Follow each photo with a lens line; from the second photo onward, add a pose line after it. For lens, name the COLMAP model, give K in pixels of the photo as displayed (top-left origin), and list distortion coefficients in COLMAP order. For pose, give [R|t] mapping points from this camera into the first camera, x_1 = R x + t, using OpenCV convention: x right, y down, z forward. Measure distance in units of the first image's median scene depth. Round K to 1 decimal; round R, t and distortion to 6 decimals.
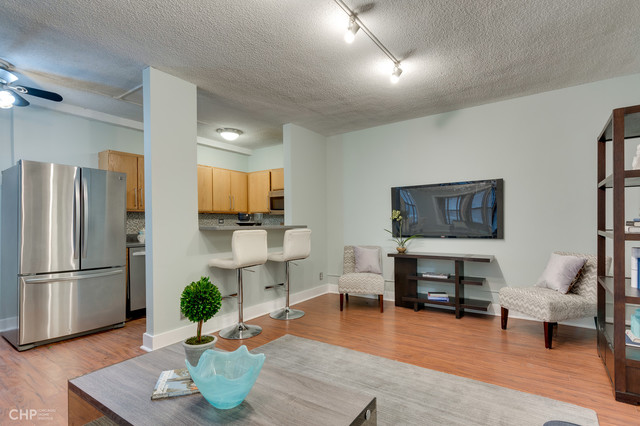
lens RADIAL K [[315.1, 0, 318.7], [0, 315.1, 224.6], [0, 0, 1]] dist [-0.001714, 0.000022]
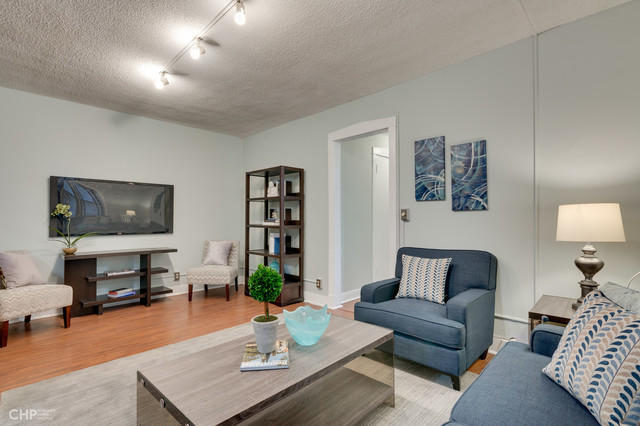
lens RADIAL K [[311.1, 0, 320.0], [0, 311.1, 213.0], [0, 0, 1]] dist [0.000941, 0.000912]
pose [[0.155001, 0.032479, 0.987380, -0.536887], [0.001907, 0.999448, -0.033175, 0.007374], [-0.987913, 0.007025, 0.154853, 0.227024]]
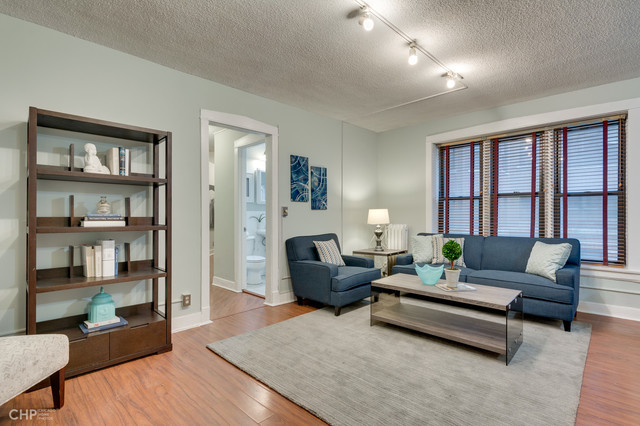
lens RADIAL K [[311.1, 0, 320.0], [0, 311.1, 213.0], [0, 0, 1]] dist [0.000941, 0.000912]
pose [[-0.987391, 0.012438, 0.157811, 0.064753], [0.011839, 0.999919, -0.004734, -0.003569], [-0.157857, -0.002806, -0.987458, 1.173170]]
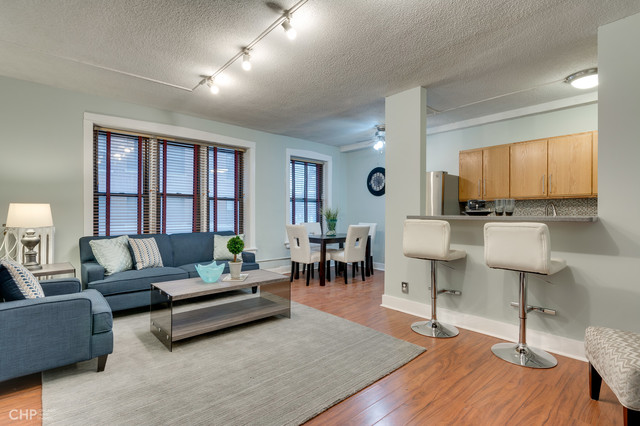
lens RADIAL K [[311.1, 0, 320.0], [0, 311.1, 213.0], [0, 0, 1]] dist [0.000941, 0.000912]
pose [[-0.226863, 0.004902, -0.973914, 0.645203], [-0.003455, 0.999977, 0.005838, -0.005719], [0.973920, 0.004689, -0.226841, 0.787222]]
